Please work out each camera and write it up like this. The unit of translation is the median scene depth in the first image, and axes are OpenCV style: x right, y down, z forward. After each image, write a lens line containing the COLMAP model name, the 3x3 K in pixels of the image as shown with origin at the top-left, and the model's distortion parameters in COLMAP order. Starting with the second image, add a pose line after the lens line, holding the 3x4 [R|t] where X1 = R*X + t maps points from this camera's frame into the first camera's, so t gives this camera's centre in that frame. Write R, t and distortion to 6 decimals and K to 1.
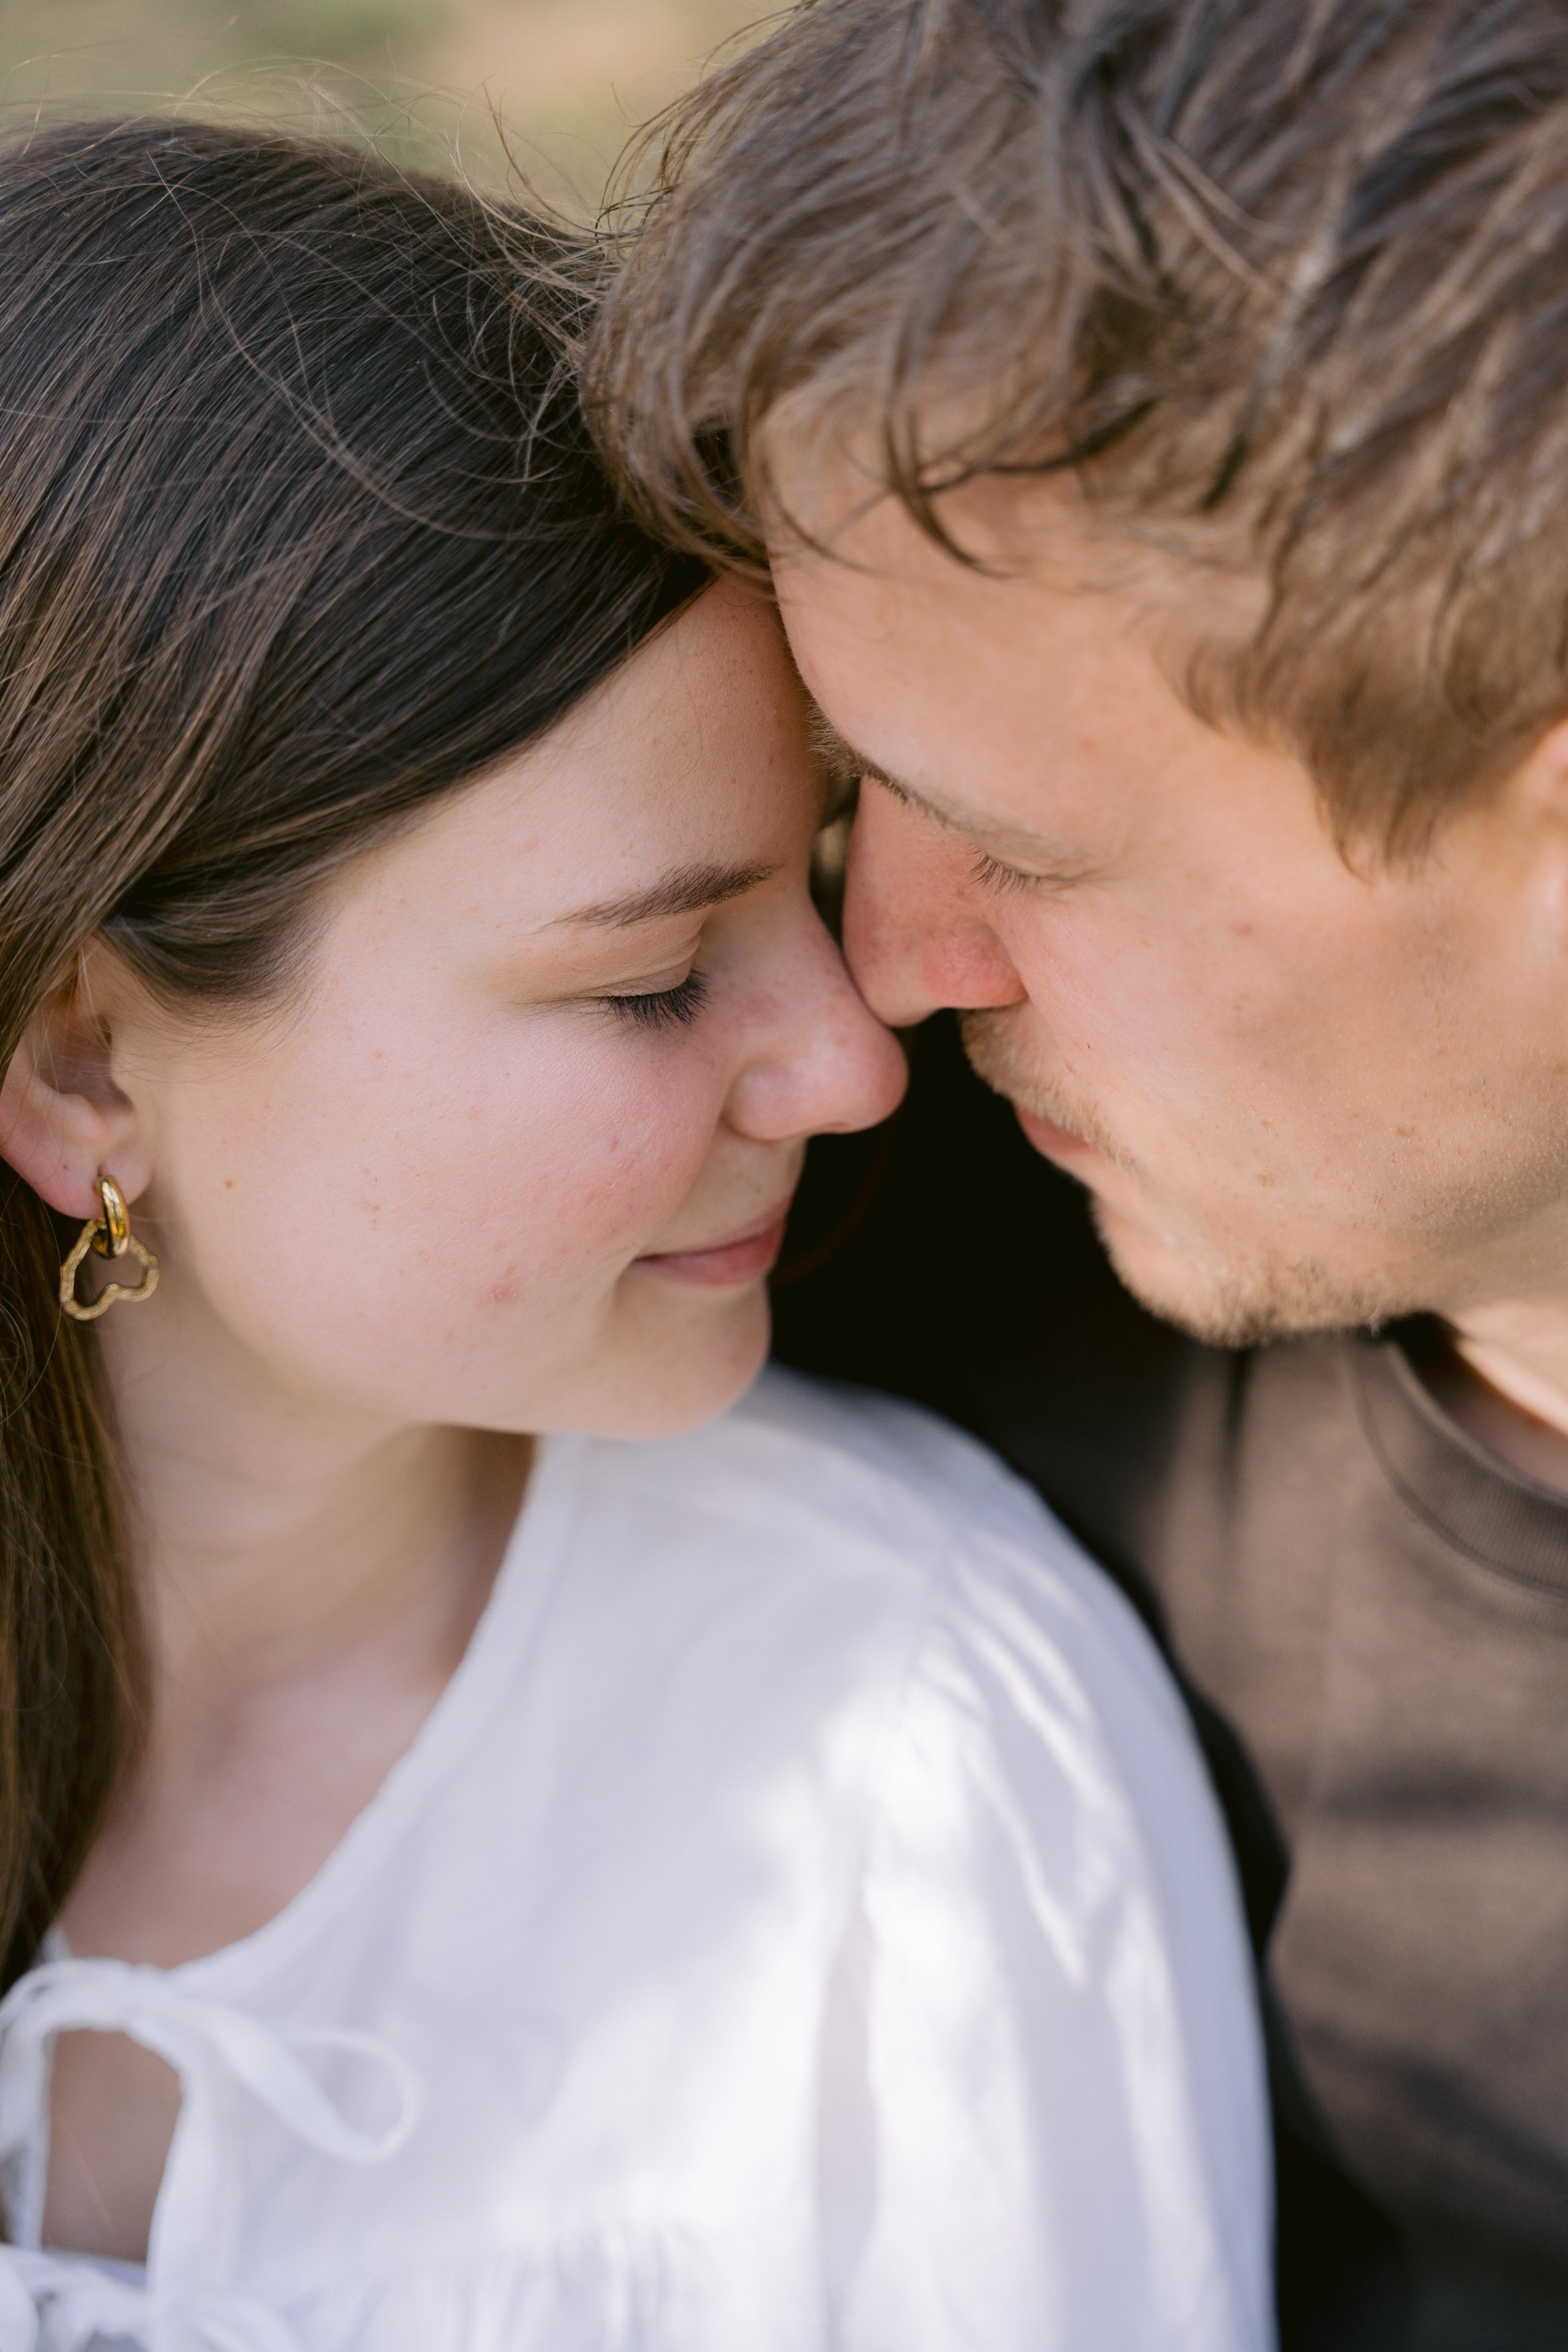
lens RADIAL K [[3625.2, 0, 784.0], [0, 3625.2, 1176.0], [0, 0, 1]] dist [0.747021, -0.125994]
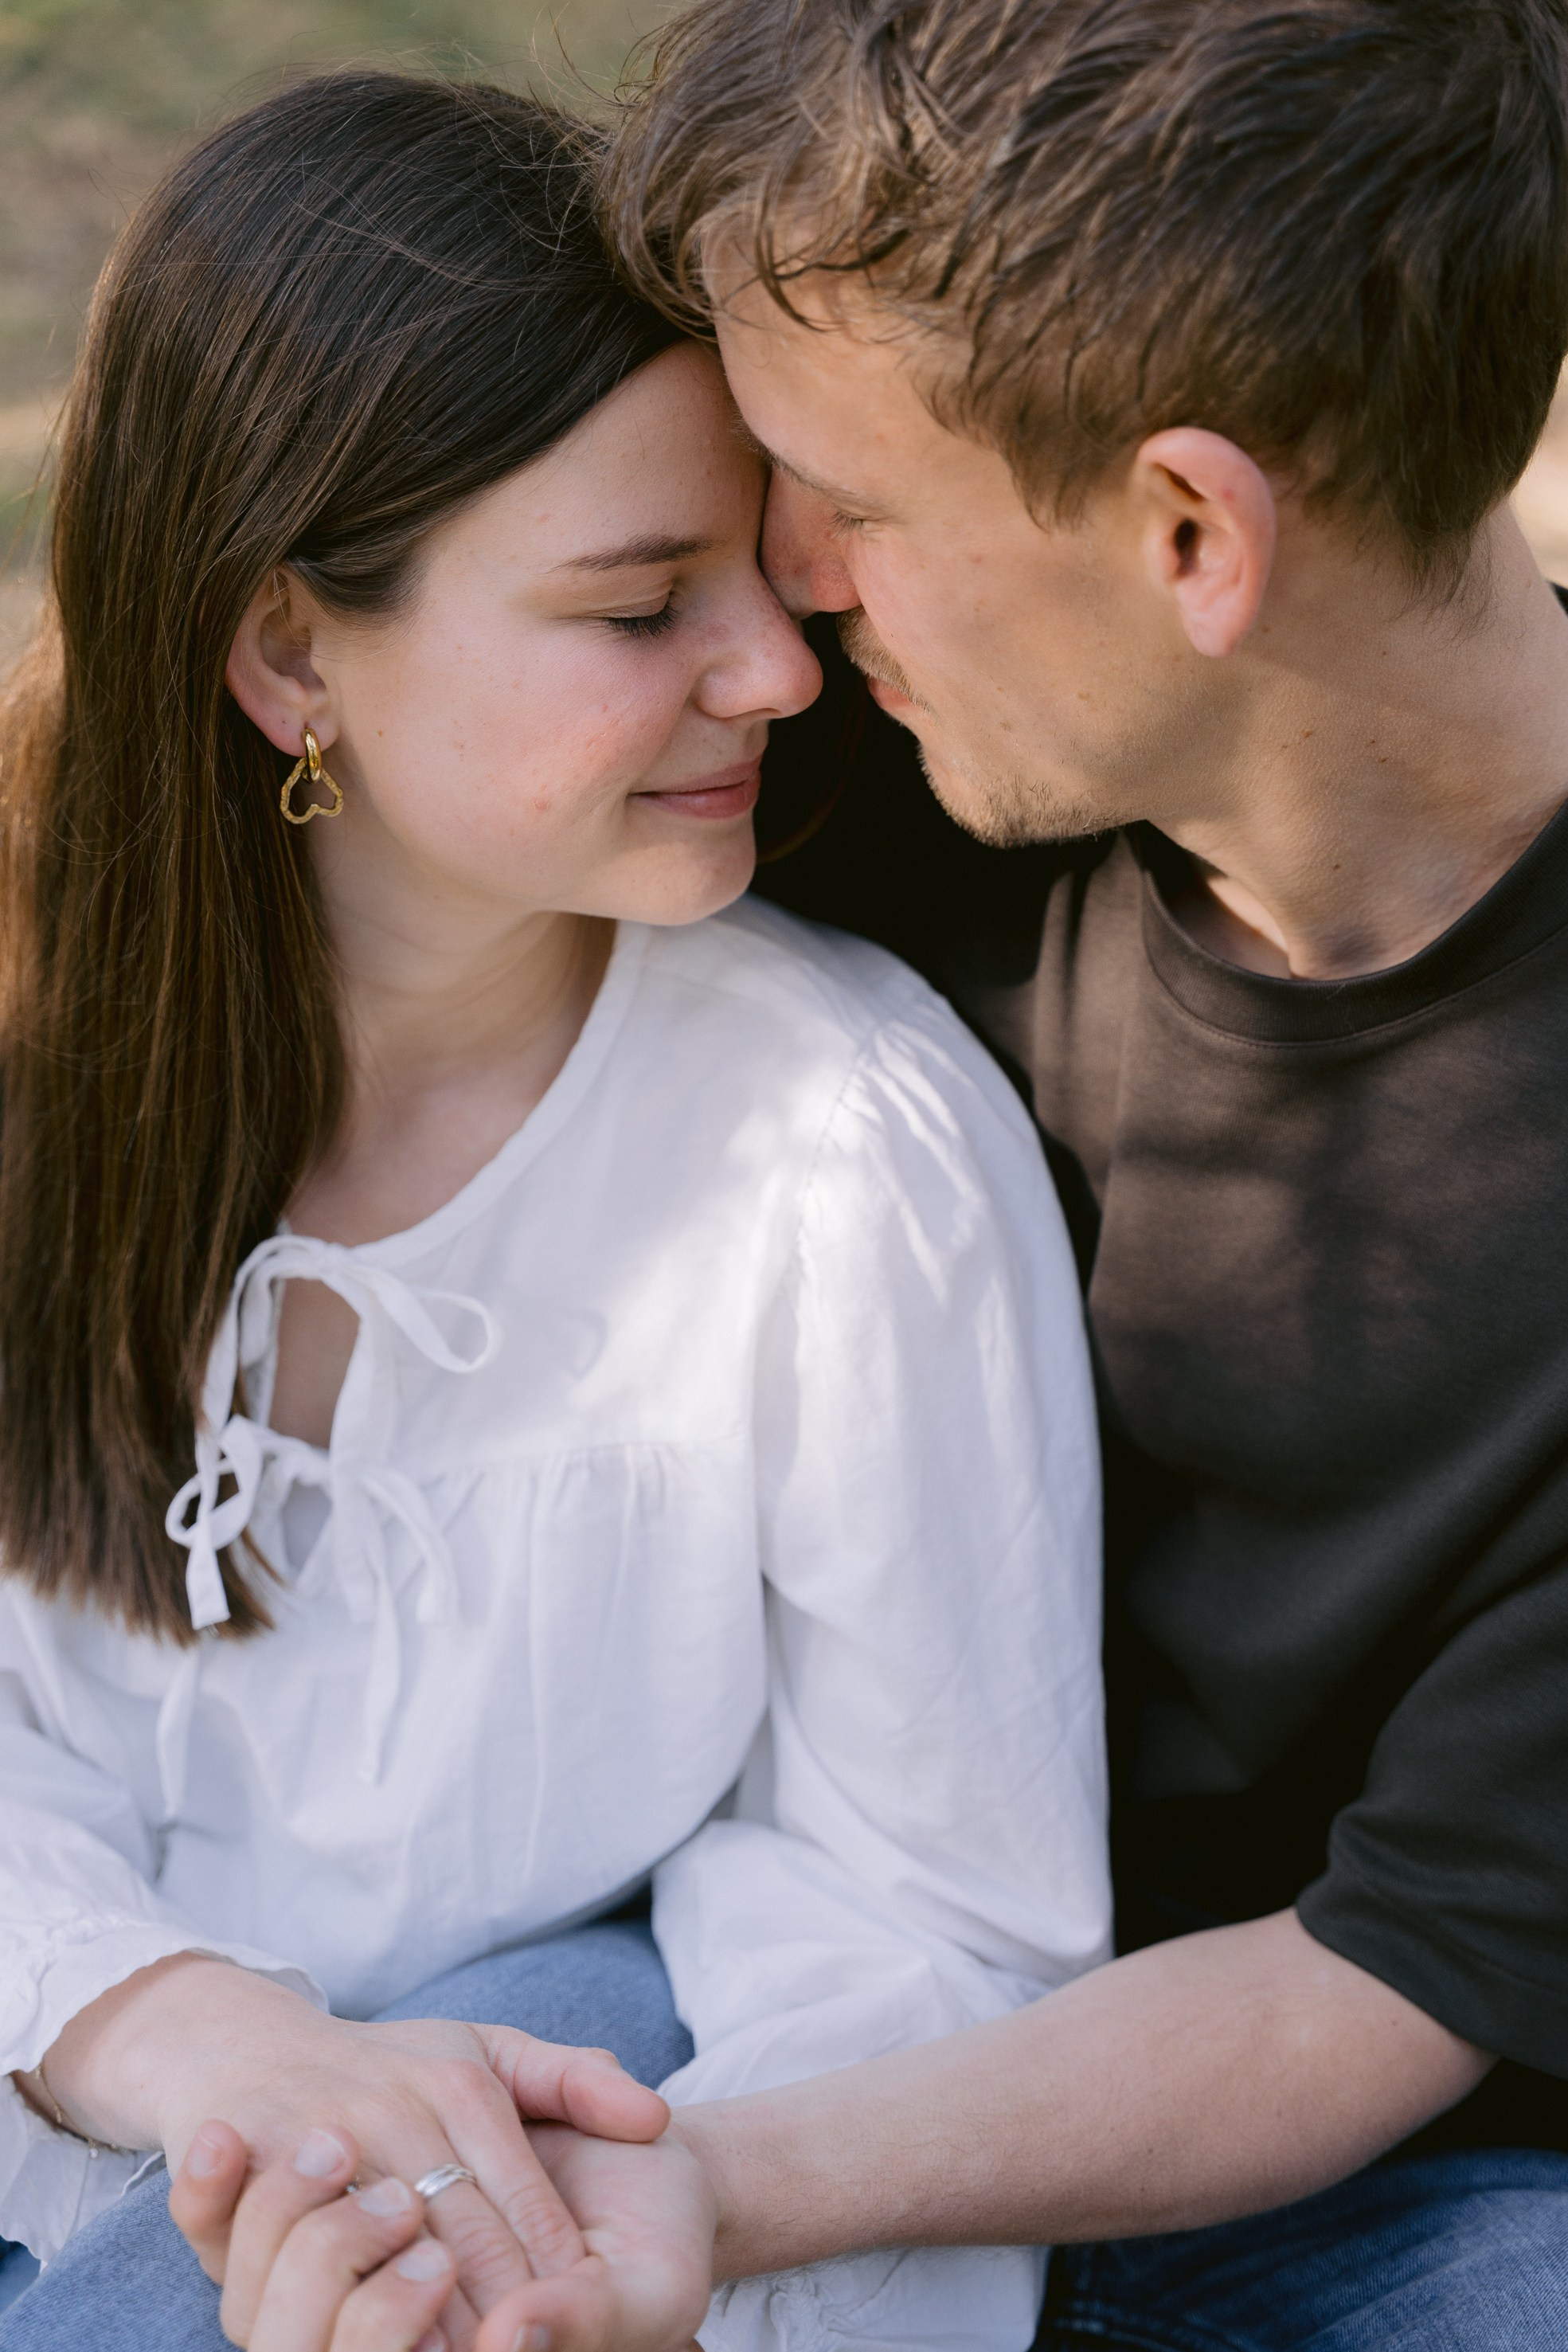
lens RADIAL K [[3625.2, 0, 784.0], [0, 3625.2, 1176.0], [0, 0, 1]] dist [0.747021, -0.125994]
pose [[0.997403, 0.048593, -0.053157, 0.151191], [-0.045208, 0.996981, 0.063127, 0.119424], [0.056064, -0.060560, 0.996589, -0.764161]]
